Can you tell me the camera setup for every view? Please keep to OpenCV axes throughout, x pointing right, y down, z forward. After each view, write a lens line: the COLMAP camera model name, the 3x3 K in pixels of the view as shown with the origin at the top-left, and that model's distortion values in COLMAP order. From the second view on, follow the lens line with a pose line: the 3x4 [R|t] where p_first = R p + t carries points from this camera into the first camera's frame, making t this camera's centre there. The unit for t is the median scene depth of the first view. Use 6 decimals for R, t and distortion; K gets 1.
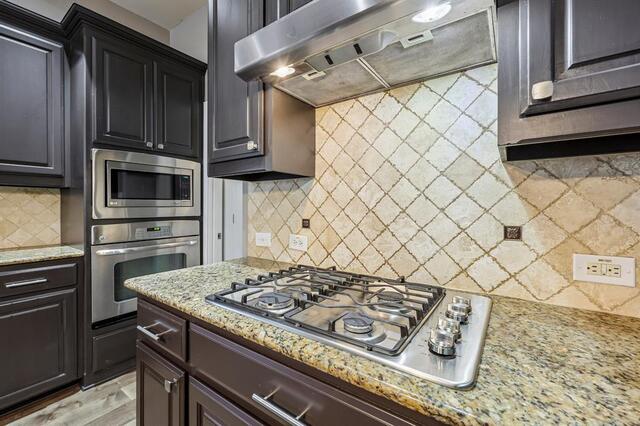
lens RADIAL K [[269.4, 0, 322.5], [0, 269.4, 210.1], [0, 0, 1]] dist [-0.000654, 0.000106]
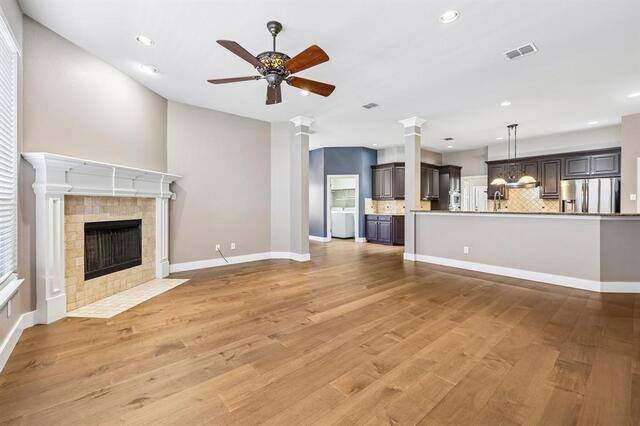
lens RADIAL K [[269.4, 0, 320.1], [0, 269.4, 207.8], [0, 0, 1]] dist [-0.000654, 0.000106]
pose [[0.968819, -0.001092, -0.247767, -2.043796], [0.002618, 0.999980, 0.005829, 0.013985], [0.247756, -0.006296, 0.968802, -4.574574]]
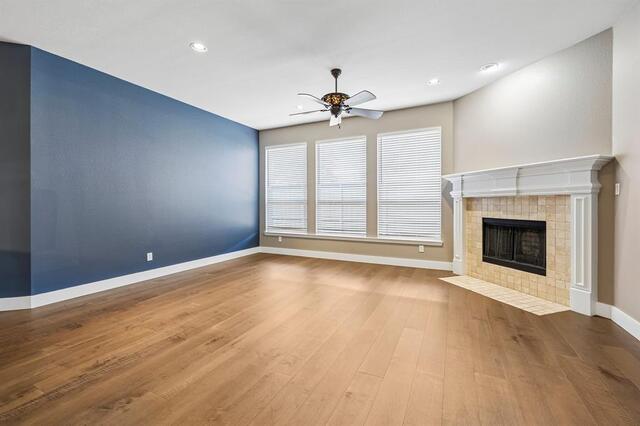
lens RADIAL K [[269.4, 0, 318.4], [0, 269.4, 206.5], [0, 0, 1]] dist [-0.000654, 0.000106]
pose [[-0.989786, -0.002472, -0.142537, -2.253415], [-0.004255, 0.999916, 0.012205, -0.000496], [0.142495, 0.012686, -0.989714, -0.833684]]
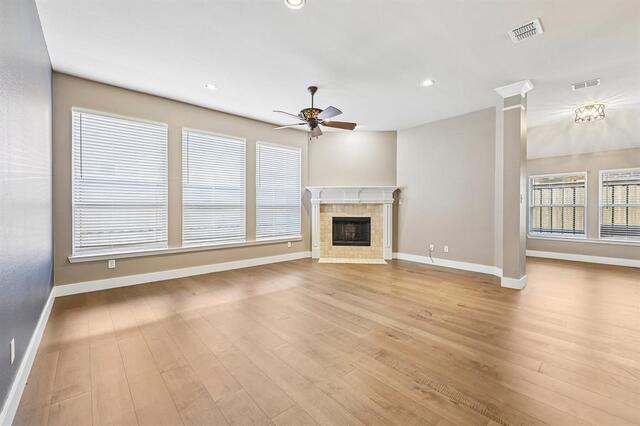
lens RADIAL K [[269.4, 0, 323.7], [0, 269.4, 210.5], [0, 0, 1]] dist [-0.000654, 0.000106]
pose [[-0.232872, 0.002927, -0.972503, -0.331570], [-0.005221, 0.999977, 0.004260, 0.018027], [0.972493, 0.006070, -0.232851, -2.347802]]
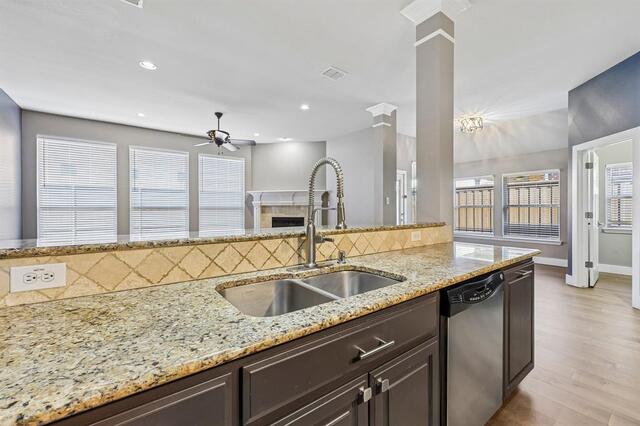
lens RADIAL K [[269.4, 0, 323.5], [0, 269.4, 211.2], [0, 0, 1]] dist [-0.000654, 0.000106]
pose [[-0.306831, 0.004697, -0.951752, -0.153309], [-0.001640, 0.999984, 0.005464, 0.002098], [0.951762, 0.003237, -0.306819, -0.943671]]
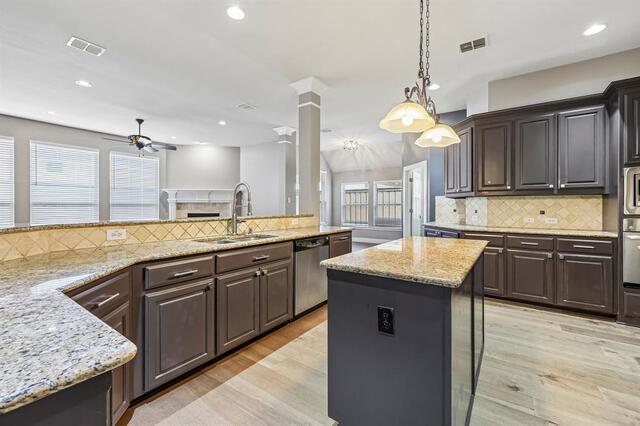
lens RADIAL K [[269.4, 0, 320.2], [0, 269.4, 207.2], [0, 0, 1]] dist [-0.000654, 0.000106]
pose [[-0.008391, -0.000090, -0.999965, 0.681658], [-0.005696, 0.999984, -0.000043, 0.003118], [0.999949, 0.005695, -0.008391, -0.705207]]
